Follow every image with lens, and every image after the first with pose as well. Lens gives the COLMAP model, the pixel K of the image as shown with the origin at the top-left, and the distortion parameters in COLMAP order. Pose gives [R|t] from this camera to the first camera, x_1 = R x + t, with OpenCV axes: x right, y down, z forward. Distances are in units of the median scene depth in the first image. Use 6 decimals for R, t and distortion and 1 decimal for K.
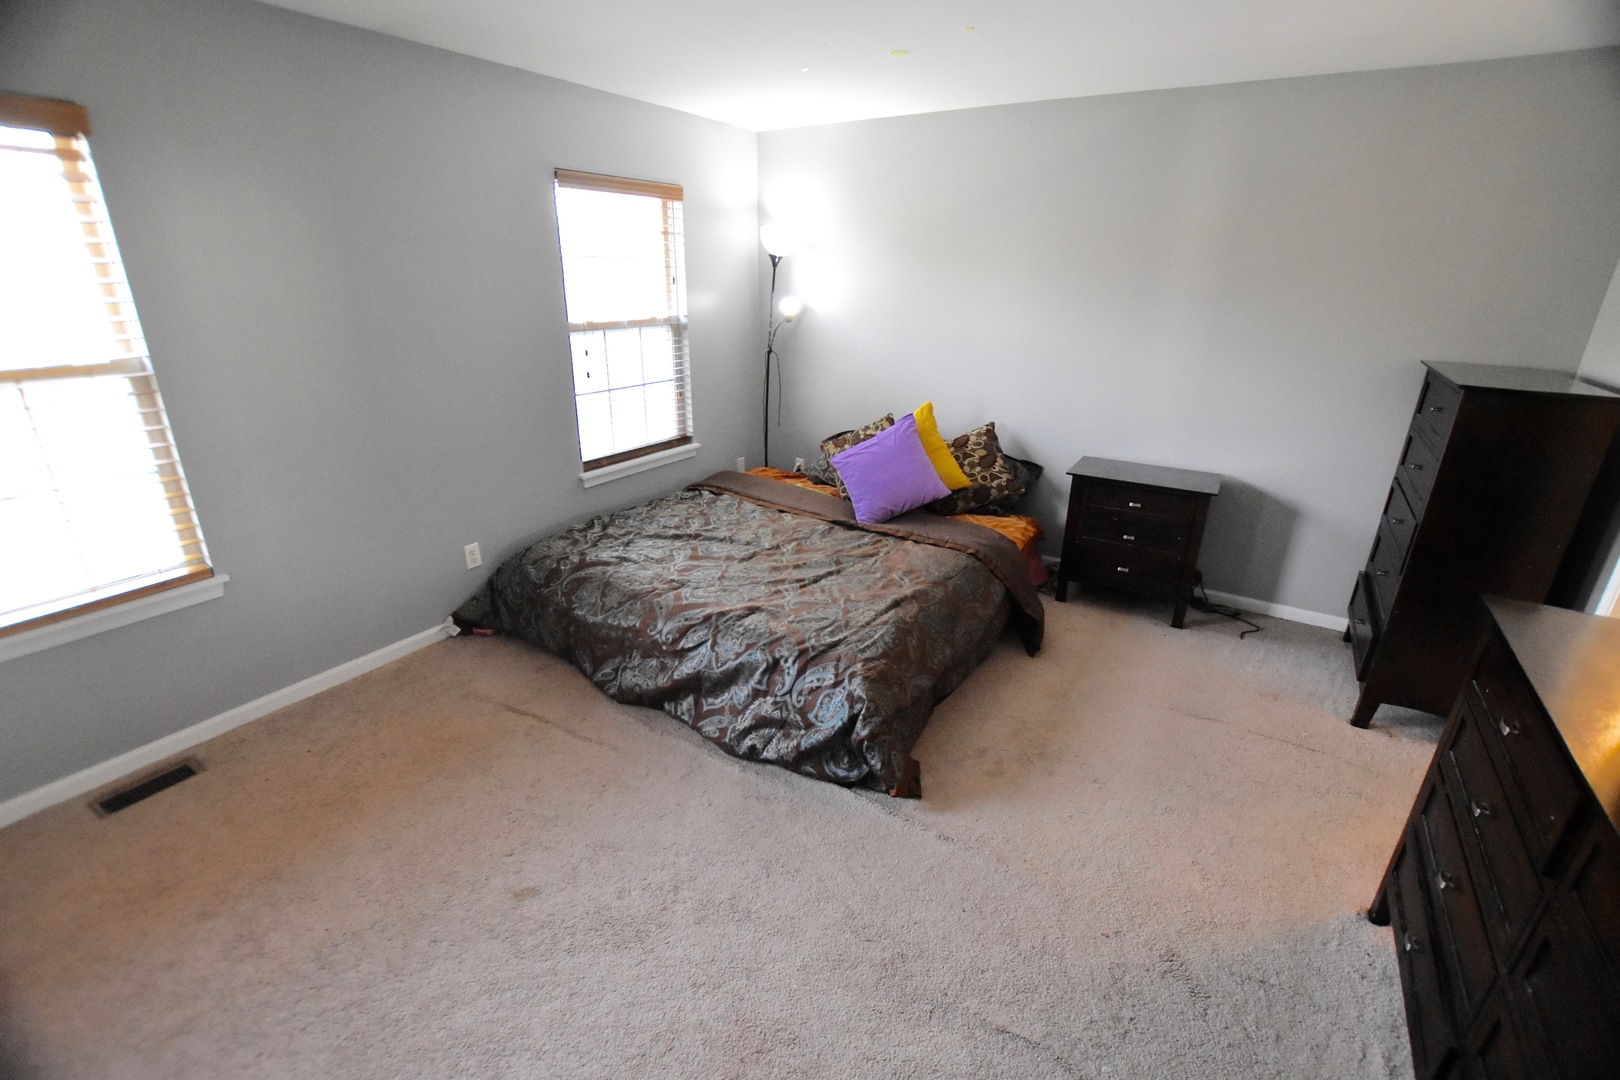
lens RADIAL K [[714.2, 0, 810.0], [0, 714.2, 535.9], [0, 0, 1]] dist [-0.030614, 0.002873]
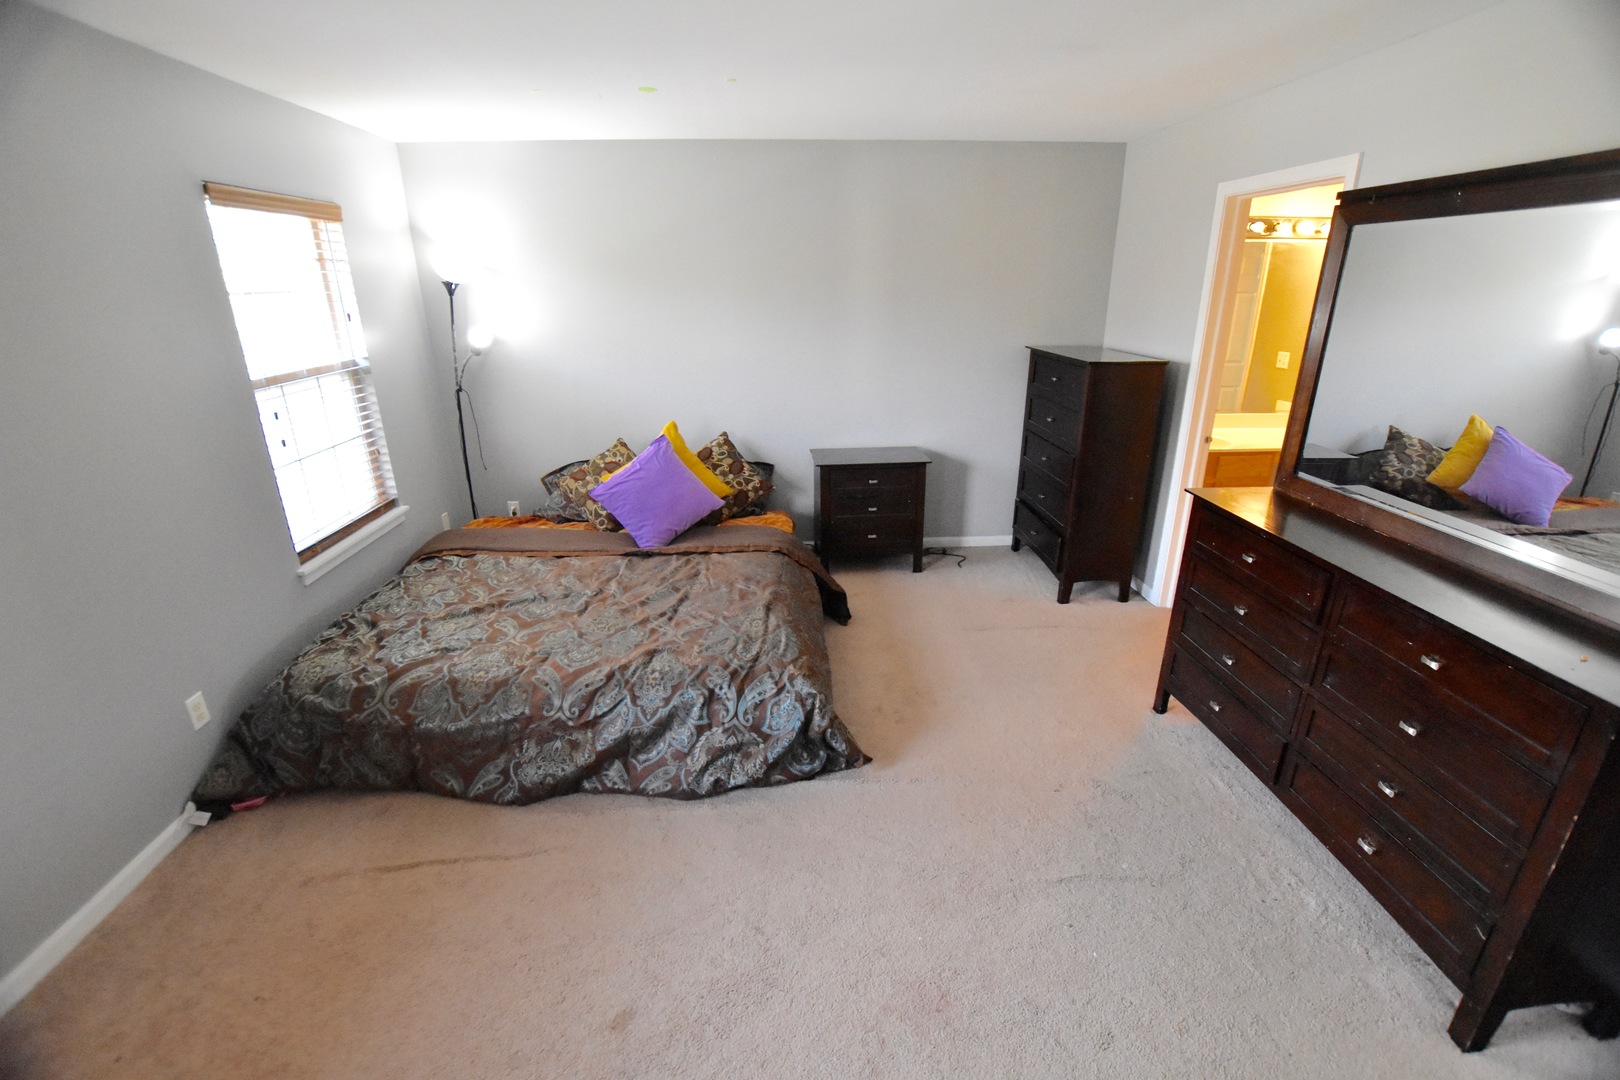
lens RADIAL K [[714.2, 0, 812.9], [0, 714.2, 536.0], [0, 0, 1]] dist [-0.030614, 0.002873]
pose [[0.805071, -0.215620, 0.552601, -0.319582], [0.222103, 0.973400, 0.056236, -0.045338], [-0.550028, 0.077461, 0.831546, 0.050383]]
